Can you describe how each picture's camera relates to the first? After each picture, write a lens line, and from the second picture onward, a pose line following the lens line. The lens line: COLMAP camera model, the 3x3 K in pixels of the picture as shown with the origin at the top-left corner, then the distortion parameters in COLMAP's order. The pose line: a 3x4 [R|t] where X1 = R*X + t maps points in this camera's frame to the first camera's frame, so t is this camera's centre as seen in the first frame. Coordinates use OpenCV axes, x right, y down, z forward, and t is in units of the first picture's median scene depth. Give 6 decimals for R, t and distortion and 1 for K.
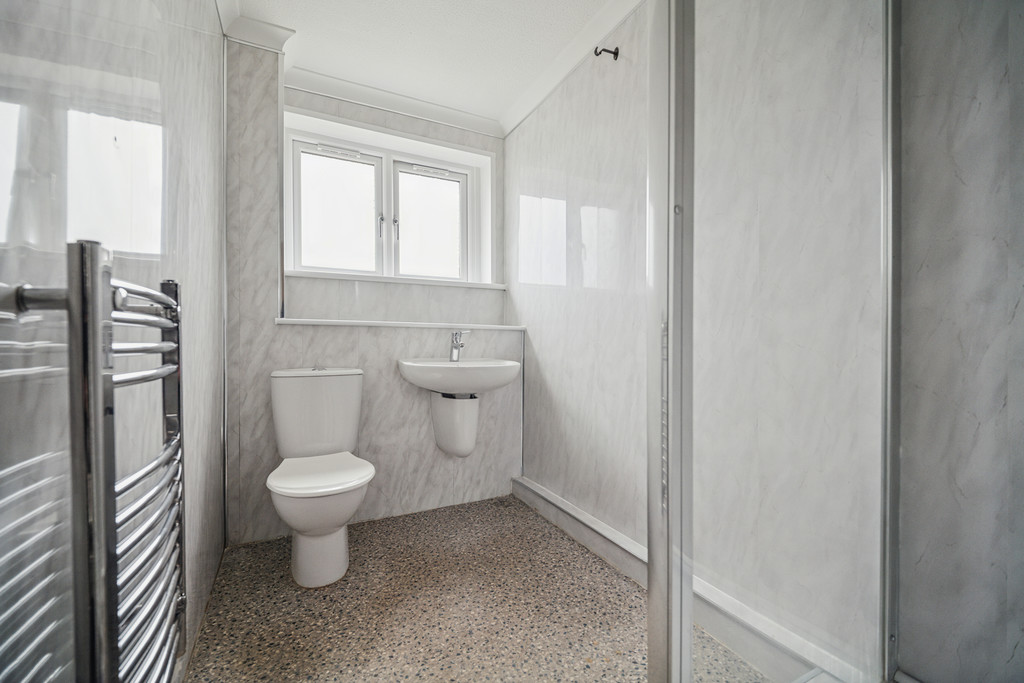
lens RADIAL K [[422.1, 0, 493.3], [0, 422.1, 343.8], [0, 0, 1]] dist [0.000972, 0.000000]
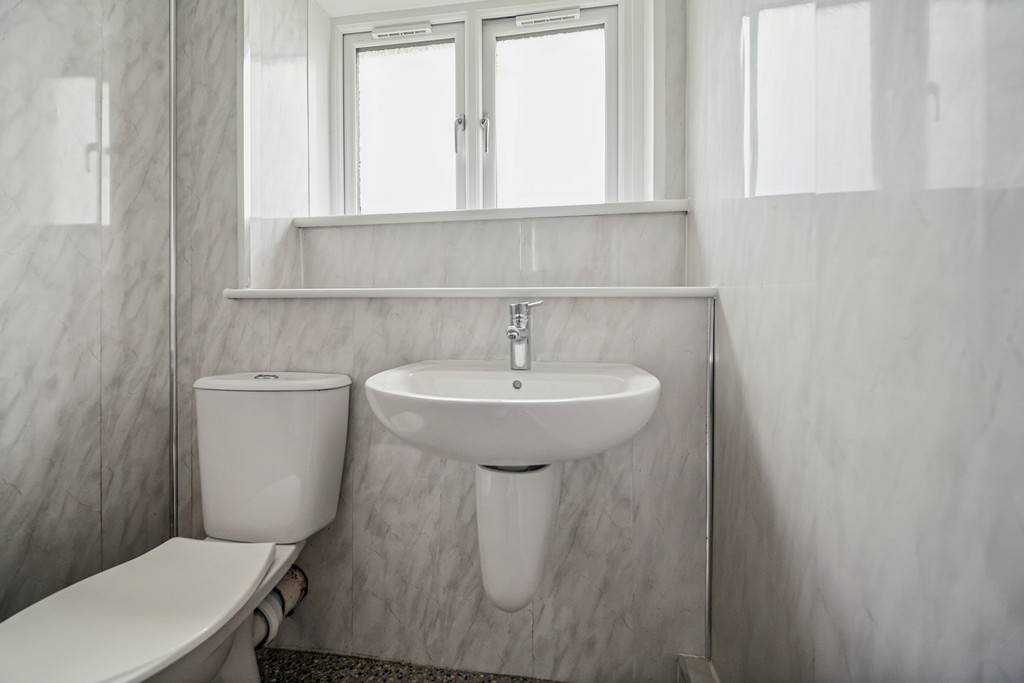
lens RADIAL K [[423.0, 0, 509.7], [0, 423.0, 329.3], [0, 0, 1]] dist [0.002212, -0.000204]
pose [[0.830655, 0.000389, -0.556788, 0.152630], [0.002282, 0.999989, 0.004103, -0.003340], [0.556783, -0.004679, 0.830645, 0.635866]]
